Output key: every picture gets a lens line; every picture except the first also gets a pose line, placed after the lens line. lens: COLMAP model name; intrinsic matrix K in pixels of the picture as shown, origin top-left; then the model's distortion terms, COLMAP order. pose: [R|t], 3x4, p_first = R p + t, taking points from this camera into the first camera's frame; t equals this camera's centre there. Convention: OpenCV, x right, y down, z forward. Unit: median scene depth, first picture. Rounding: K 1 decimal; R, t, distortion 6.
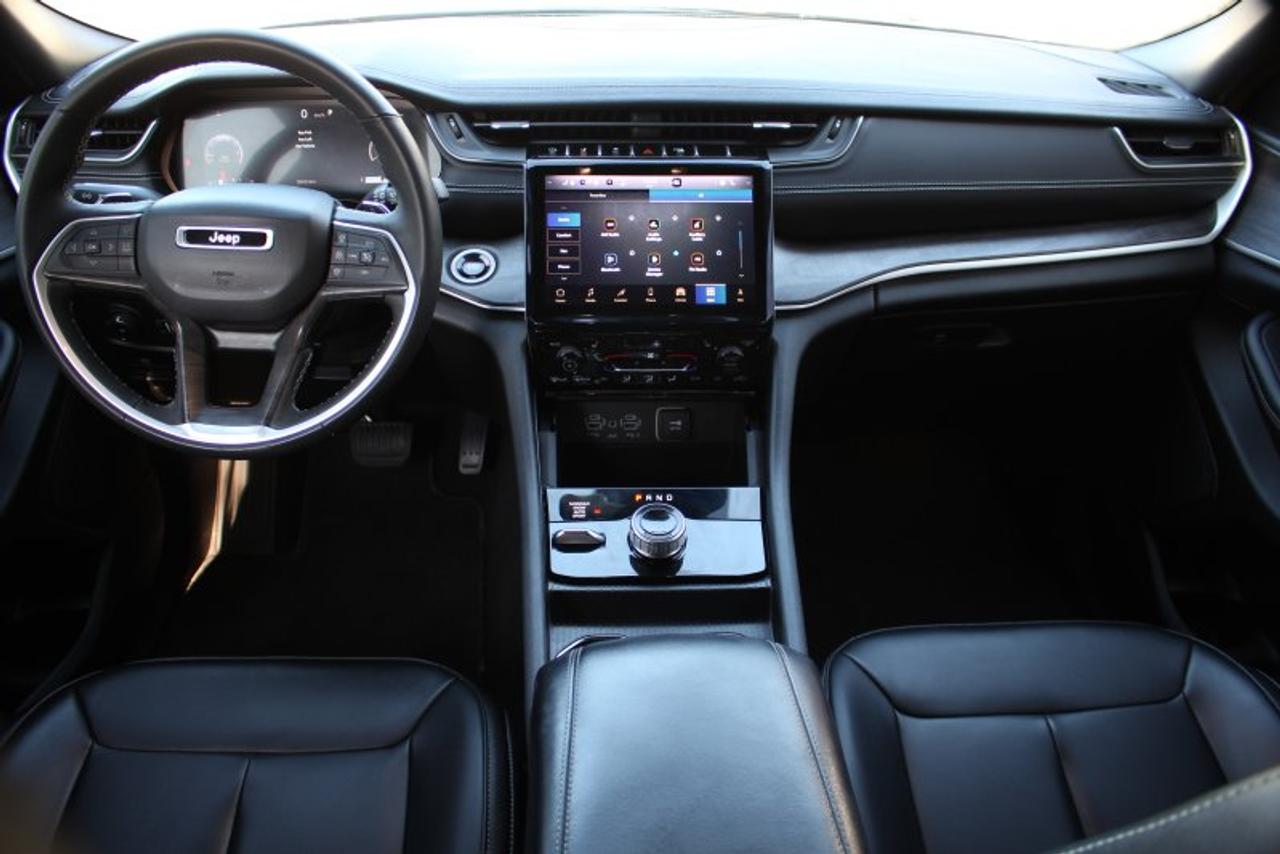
lens RADIAL K [[1049.4, 0, 632.6], [0, 1049.4, 428.7], [0, 0, 1]] dist [-0.153789, 0.110996]
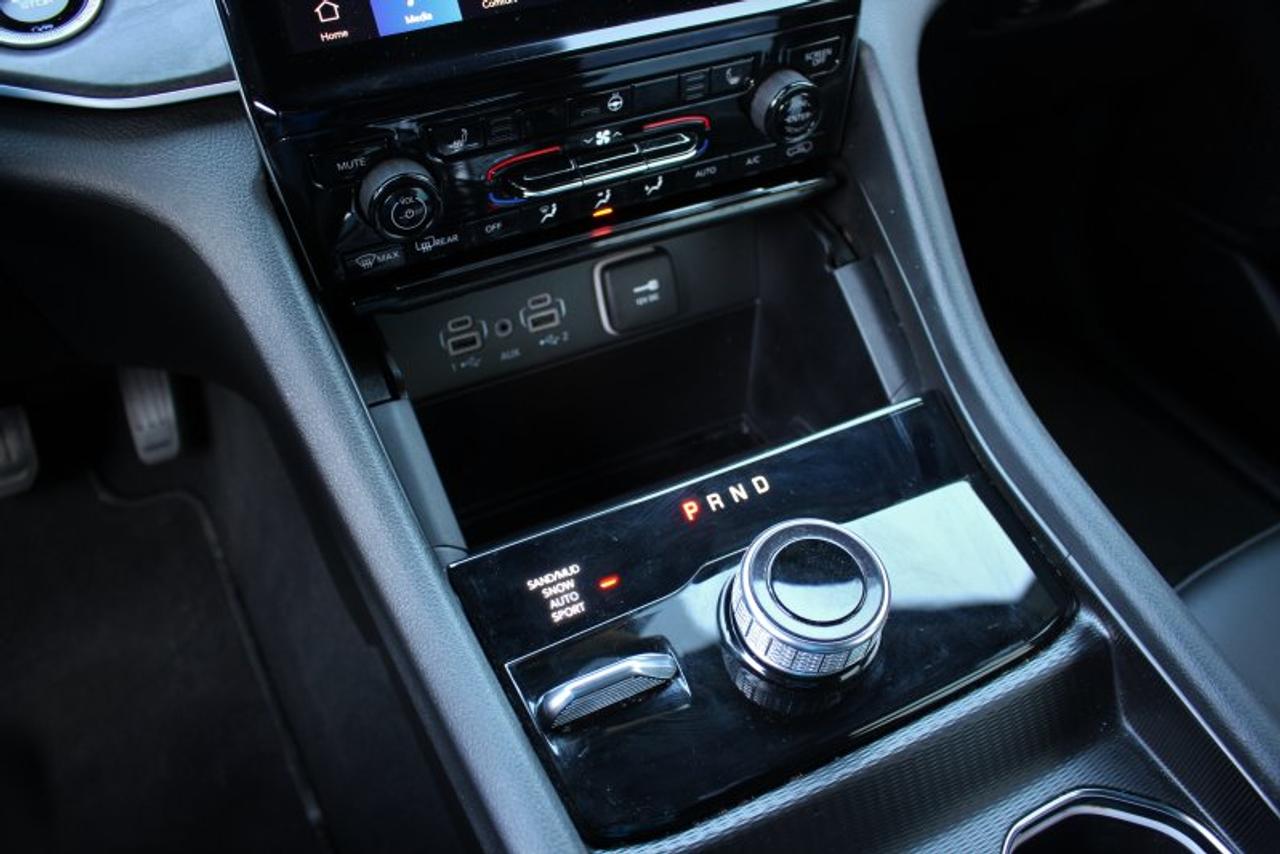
lens RADIAL K [[1049.4, 0, 633.4], [0, 1049.4, 417.0], [0, 0, 1]] dist [-0.153789, 0.110996]
pose [[0.915535, -0.289611, 0.279144, -0.107704], [0.235987, 0.948725, 0.210310, -0.050449], [-0.325739, -0.126671, 0.936936, 0.635540]]
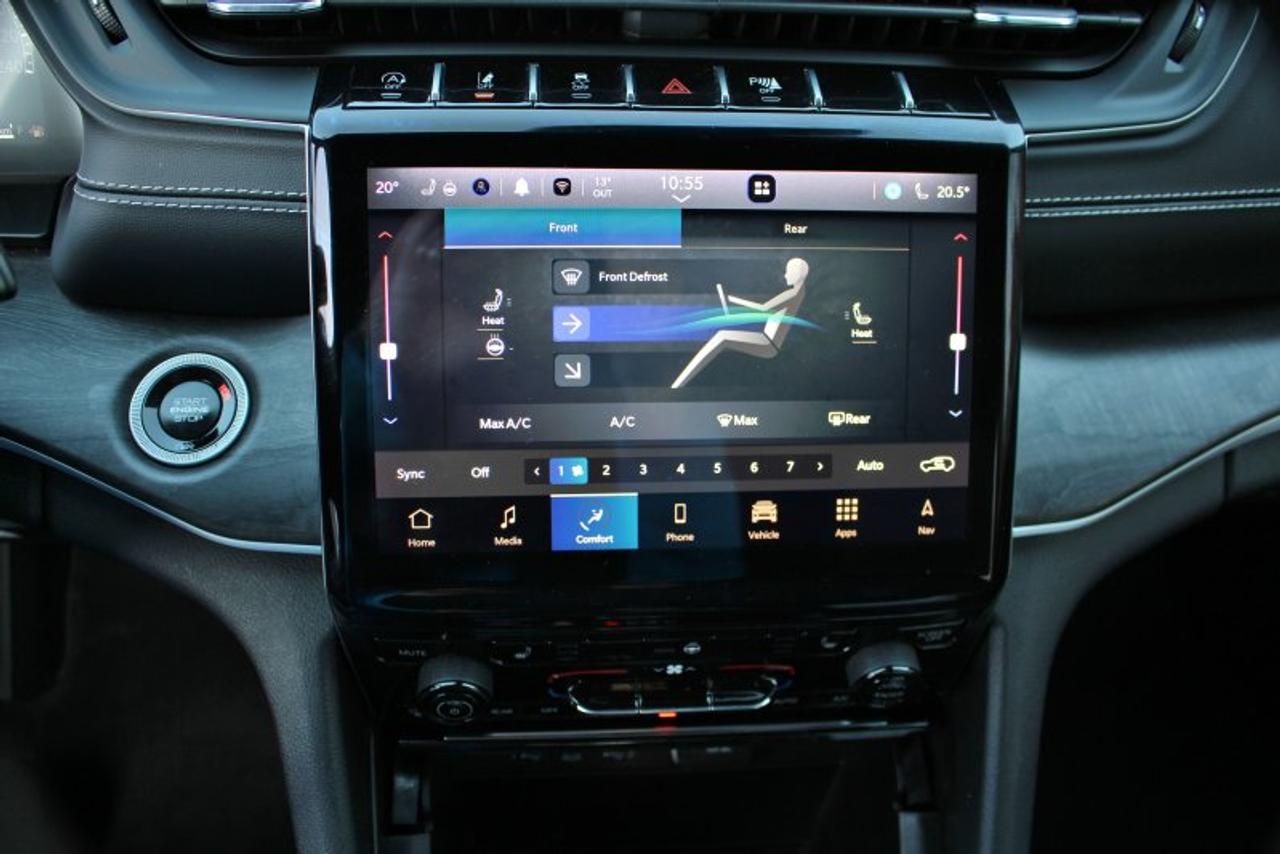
lens RADIAL K [[1049.4, 0, 639.6], [0, 1049.4, 426.1], [0, 0, 1]] dist [-0.153789, 0.110996]
pose [[0.998674, 0.002230, 0.051426, -0.014414], [-0.011328, 0.984090, 0.177307, -0.220693], [-0.050212, -0.177655, 0.982811, 0.658673]]
